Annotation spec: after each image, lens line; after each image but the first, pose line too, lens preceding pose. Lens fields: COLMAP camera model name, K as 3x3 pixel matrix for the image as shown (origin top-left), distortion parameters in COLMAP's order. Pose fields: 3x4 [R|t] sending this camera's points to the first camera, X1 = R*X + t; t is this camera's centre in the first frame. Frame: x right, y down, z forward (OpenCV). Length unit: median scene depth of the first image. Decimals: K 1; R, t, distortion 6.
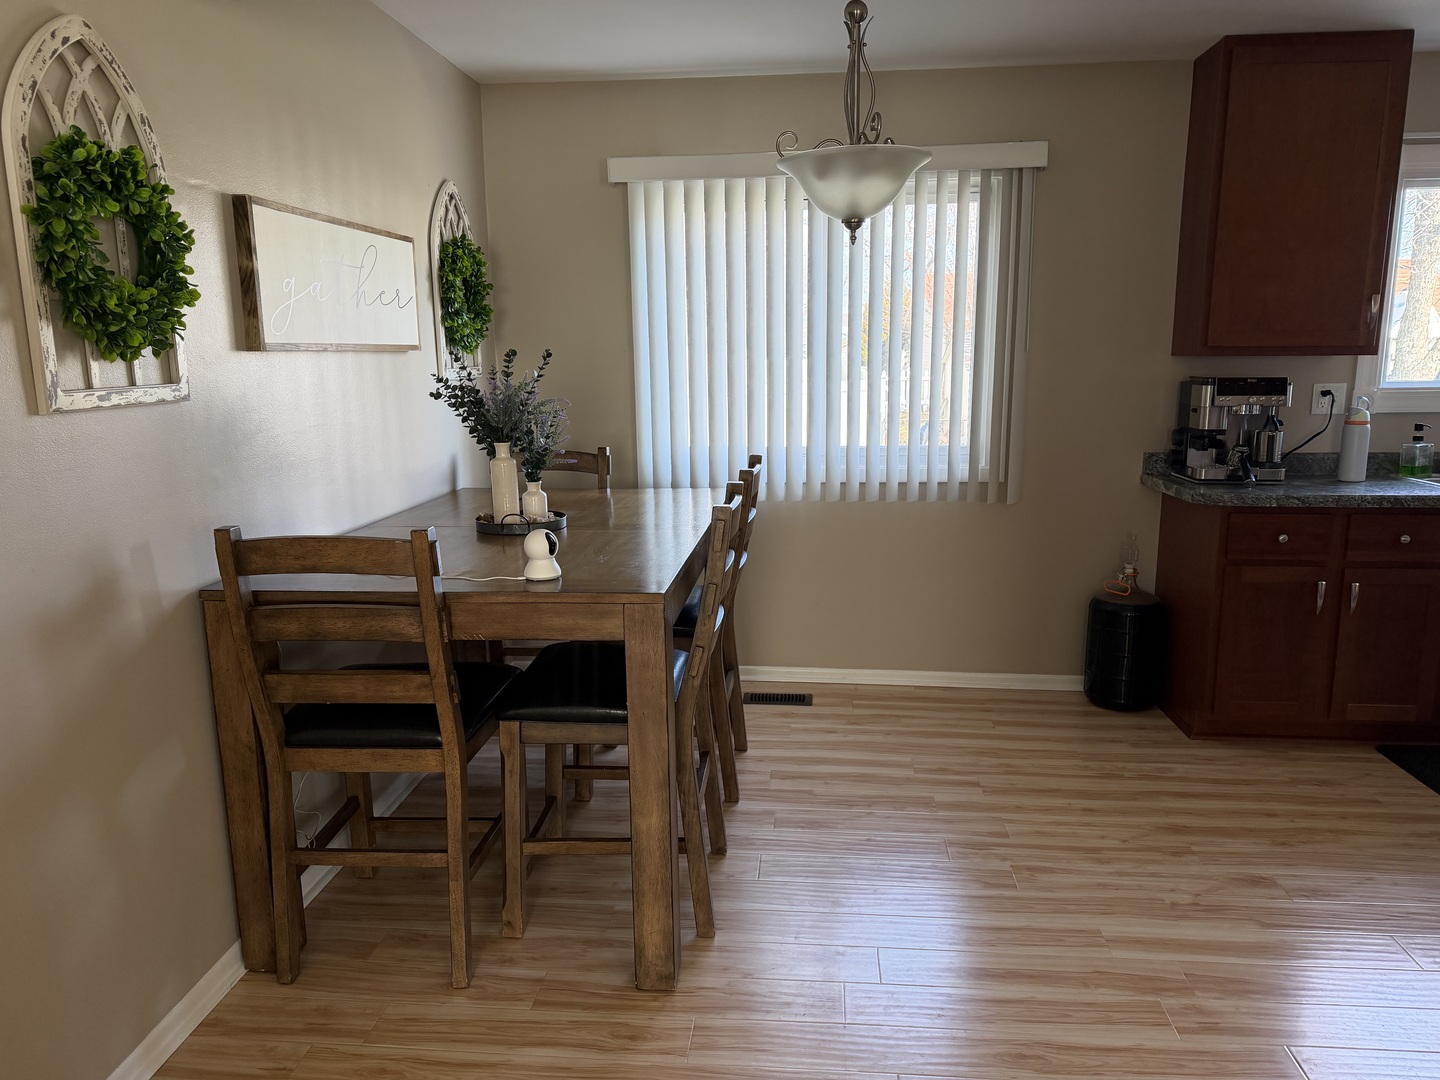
lens RADIAL K [[1008.4, 0, 719.2], [0, 1008.4, 548.0], [0, 0, 1]] dist [0.038164, -0.023260]
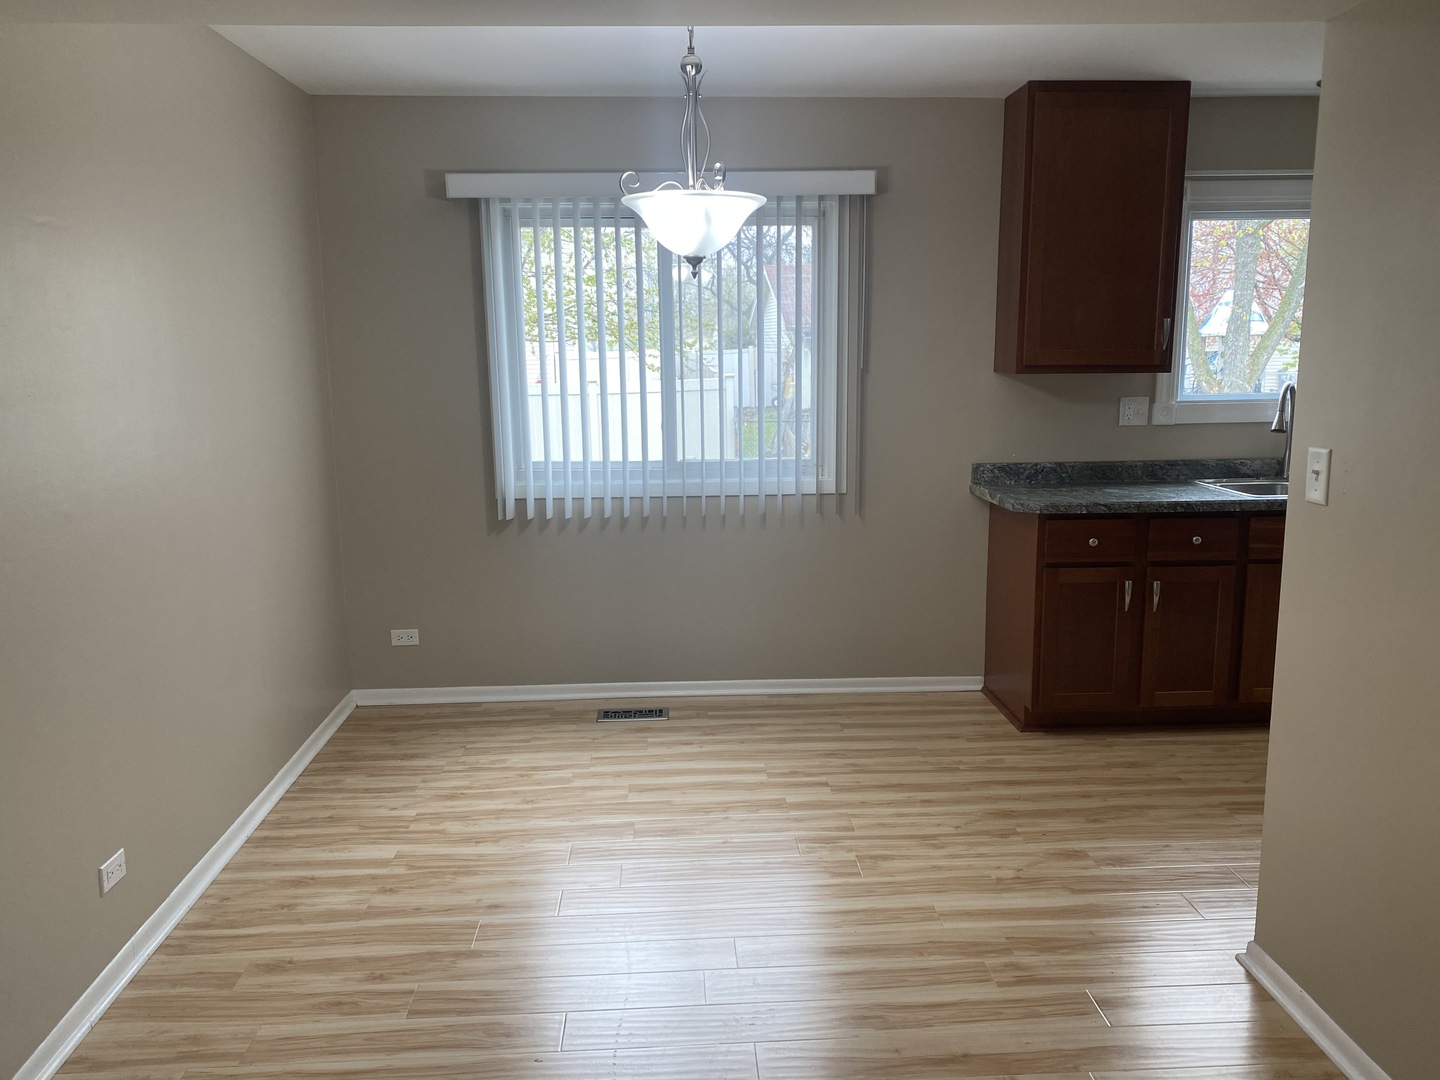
lens RADIAL K [[1091.1, 0, 695.8], [0, 1091.1, 534.3], [0, 0, 1]] dist [0.014127, -0.006911]
pose [[0.992060, -0.025415, 0.123169, -0.013276], [0.027936, 0.999433, -0.018785, -0.008952], [-0.122622, 0.022077, 0.992208, -0.122596]]
